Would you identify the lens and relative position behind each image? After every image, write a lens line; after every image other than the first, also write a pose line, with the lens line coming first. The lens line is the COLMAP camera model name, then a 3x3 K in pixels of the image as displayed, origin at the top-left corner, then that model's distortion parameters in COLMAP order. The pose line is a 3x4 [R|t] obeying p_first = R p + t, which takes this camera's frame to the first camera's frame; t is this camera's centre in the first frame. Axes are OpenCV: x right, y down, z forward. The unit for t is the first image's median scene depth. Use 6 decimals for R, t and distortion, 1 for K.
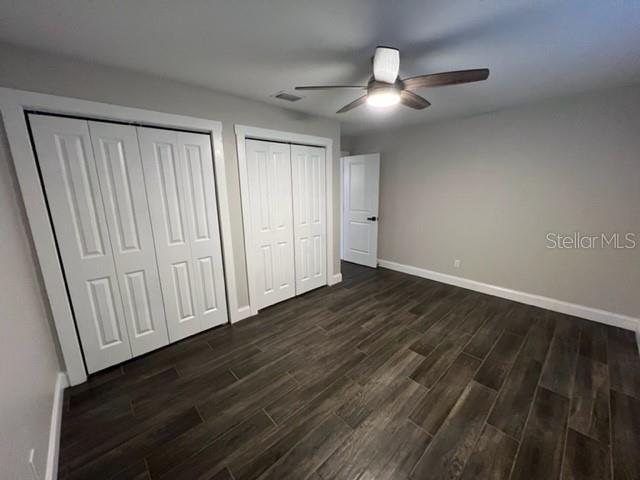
lens RADIAL K [[255.2, 0, 320.0], [0, 255.2, 240.0], [0, 0, 1]] dist [0.002717, -0.002652]
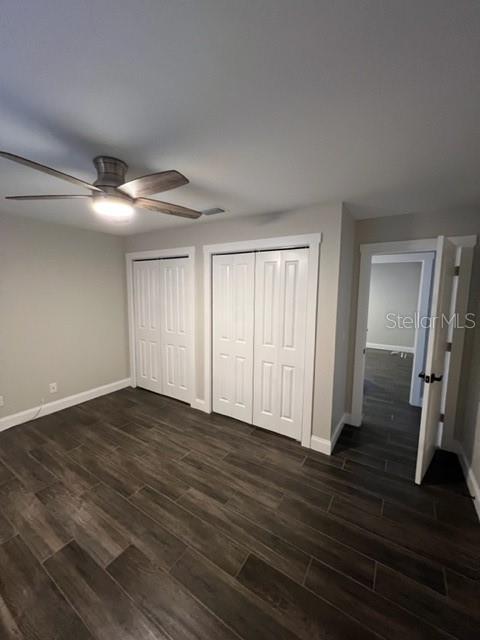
lens RADIAL K [[255.2, 0, 240.0], [0, 255.2, 320.0], [0, 0, 1]] dist [0.002717, -0.002652]
pose [[0.246070, 0.126015, -0.961025, 0.831542], [-0.221511, 0.972583, 0.070813, -0.213693], [0.943601, 0.195453, 0.267237, 0.828040]]
